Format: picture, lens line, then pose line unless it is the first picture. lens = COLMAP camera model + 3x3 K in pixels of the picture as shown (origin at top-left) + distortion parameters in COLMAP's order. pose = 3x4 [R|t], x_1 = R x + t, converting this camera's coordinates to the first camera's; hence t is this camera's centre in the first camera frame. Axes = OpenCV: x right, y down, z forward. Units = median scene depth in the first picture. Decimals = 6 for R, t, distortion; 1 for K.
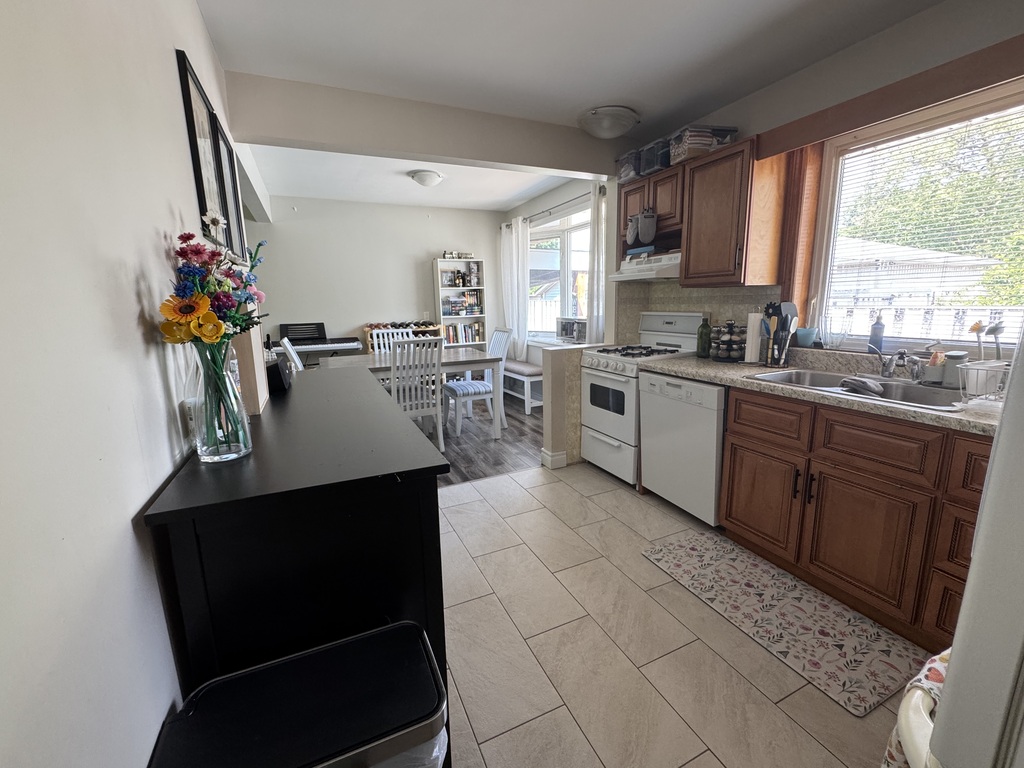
lens RADIAL K [[427.3, 0, 510.1], [0, 427.3, 385.4], [0, 0, 1]] dist [-0.003516, -0.000323]
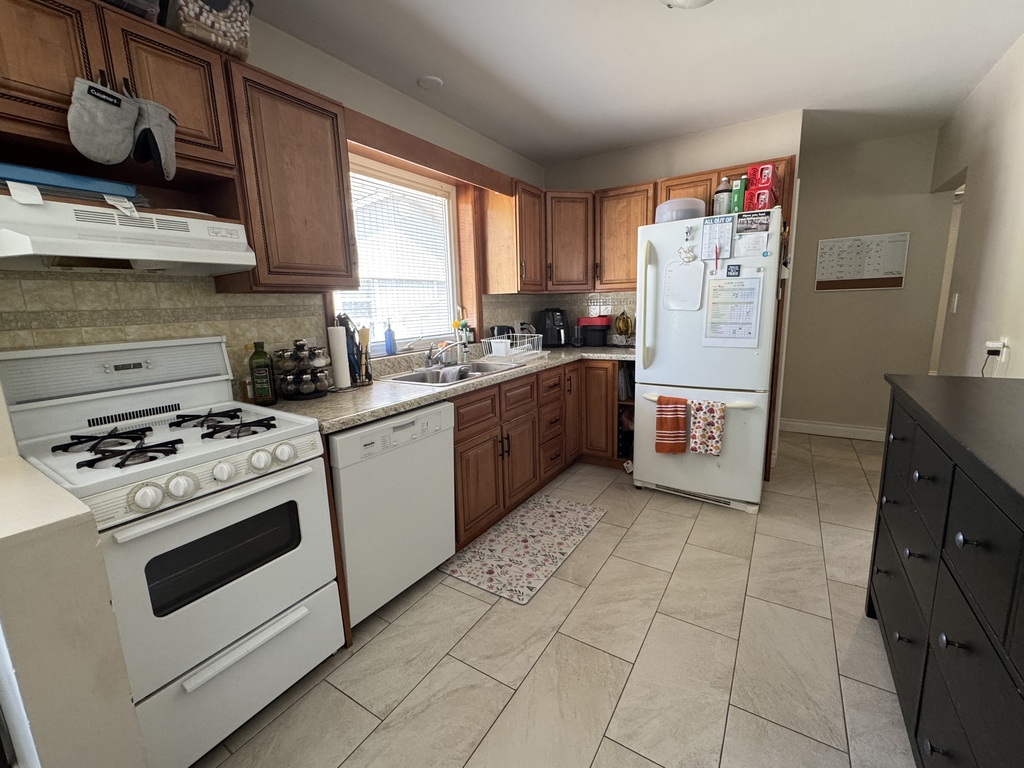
lens RADIAL K [[427.3, 0, 515.1], [0, 427.3, 383.8], [0, 0, 1]] dist [-0.003516, -0.000323]
pose [[-0.545684, -0.112267, 0.830437, -0.273951], [0.206935, 0.942242, 0.263360, -0.198515], [-0.812039, 0.315558, -0.490934, 1.089317]]
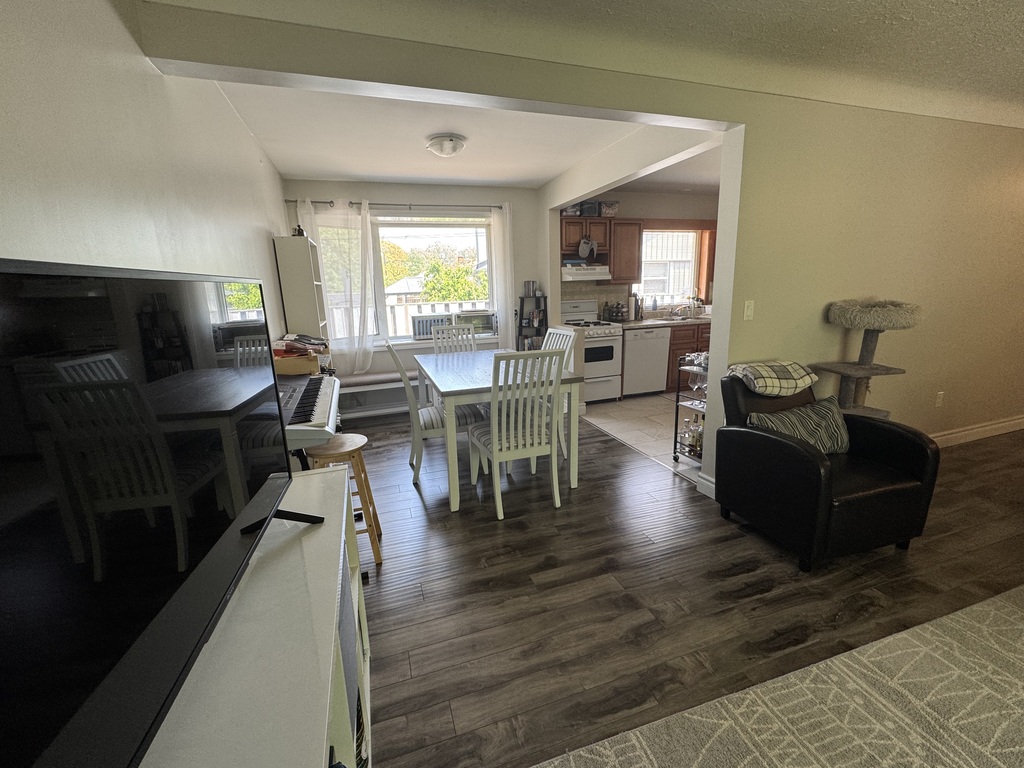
lens RADIAL K [[427.3, 0, 514.0], [0, 427.3, 386.6], [0, 0, 1]] dist [-0.003516, -0.000323]
pose [[0.103299, -0.197715, 0.974802, -1.605090], [0.227176, 0.958830, 0.170401, -0.227531], [-0.968360, 0.203849, 0.143962, 1.283207]]
